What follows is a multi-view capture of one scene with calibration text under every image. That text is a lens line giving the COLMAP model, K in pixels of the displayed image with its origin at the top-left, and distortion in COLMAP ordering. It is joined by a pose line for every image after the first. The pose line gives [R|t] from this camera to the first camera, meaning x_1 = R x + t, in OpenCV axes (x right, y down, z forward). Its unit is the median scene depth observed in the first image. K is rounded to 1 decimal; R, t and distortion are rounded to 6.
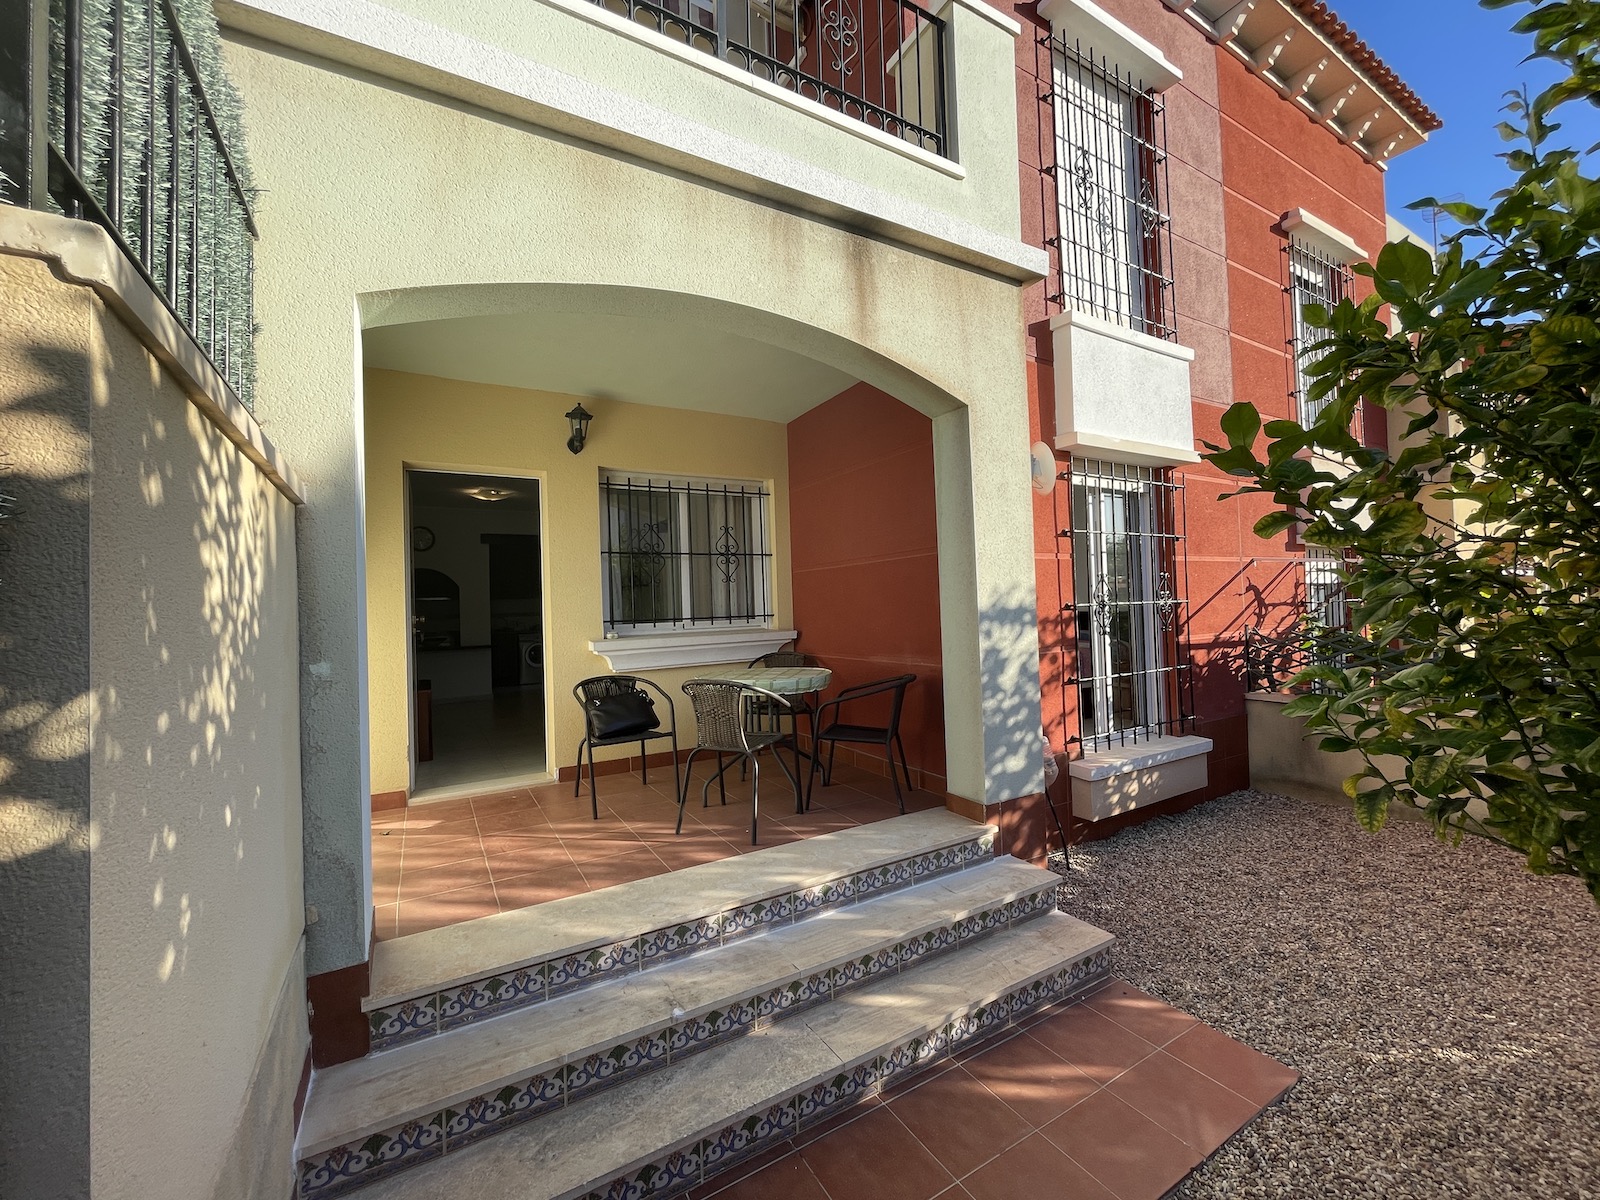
lens RADIAL K [[648.1, 0, 797.9], [0, 648.1, 598.1], [0, 0, 1]] dist [-0.001809, 0.000049]
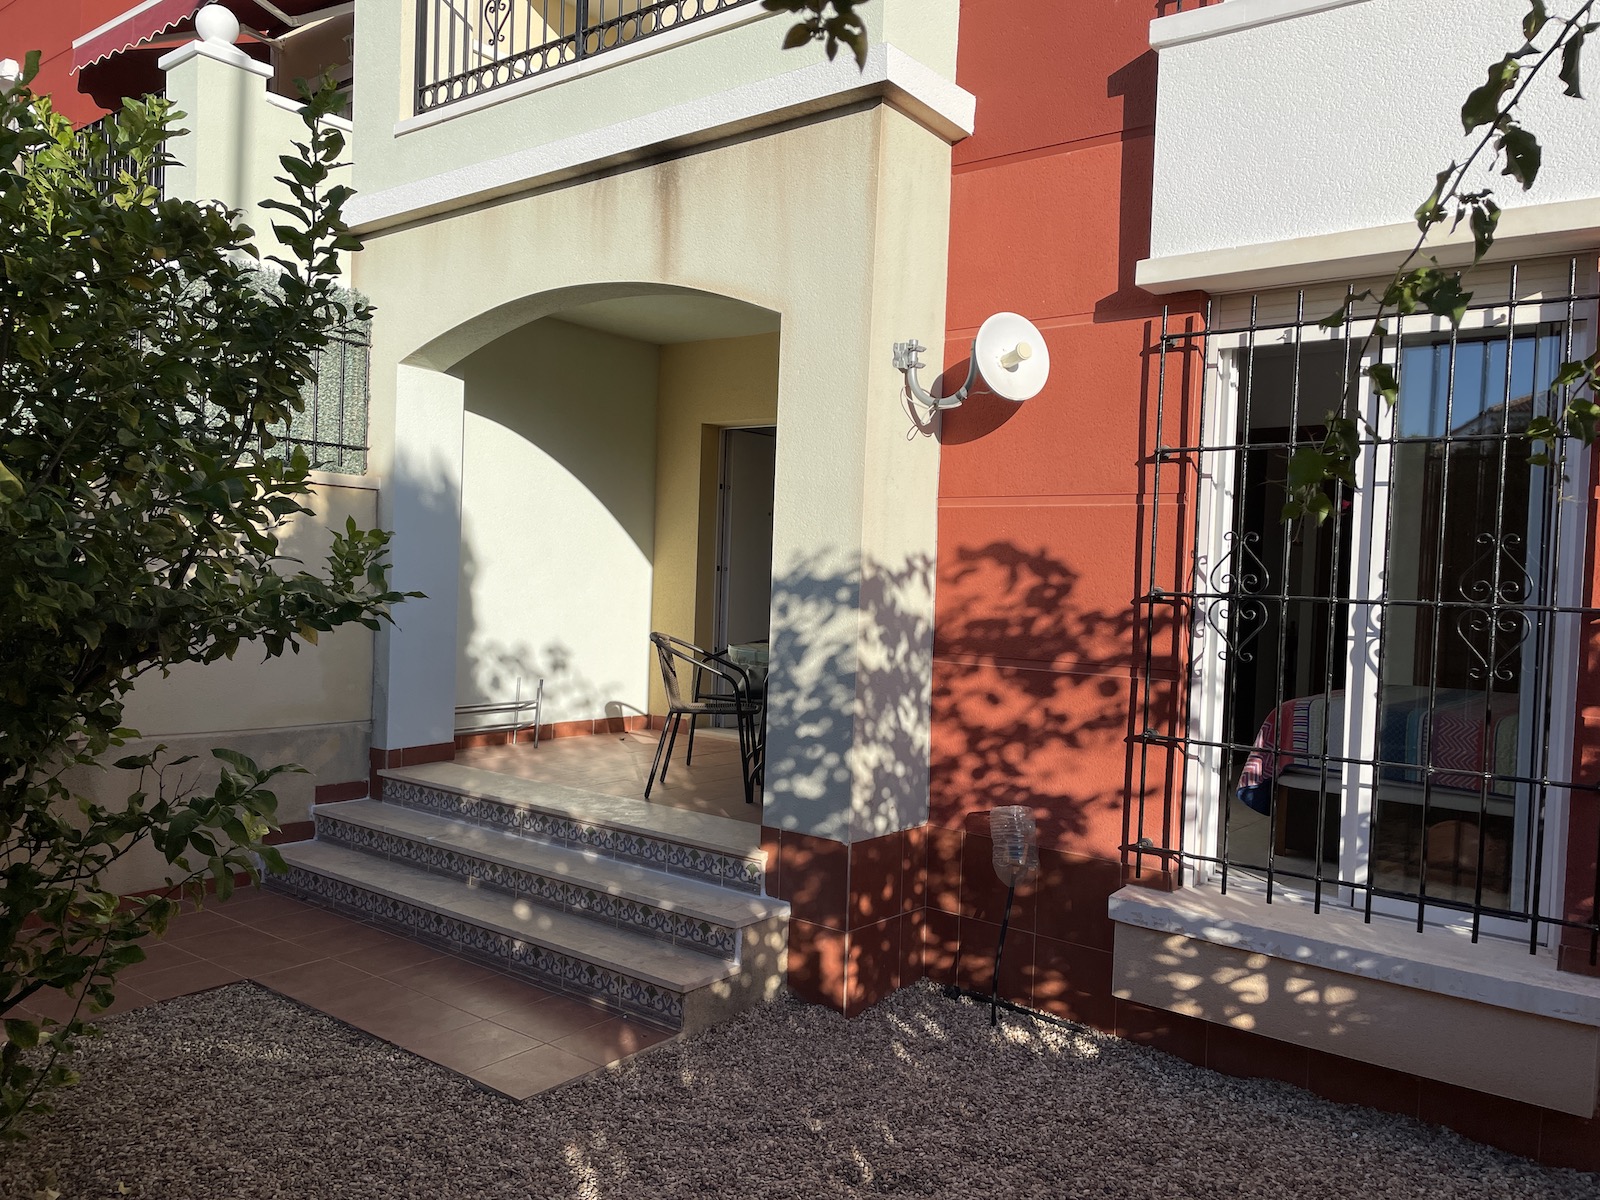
lens RADIAL K [[1210.4, 0, 803.3], [0, 1210.4, 616.6], [0, 0, 1]] dist [0.085268, -0.107789]
pose [[0.365296, 0.075059, -0.927860, 1.611100], [-0.036366, 0.997134, 0.066346, -0.032844], [0.930181, 0.009506, 0.366979, 0.484223]]
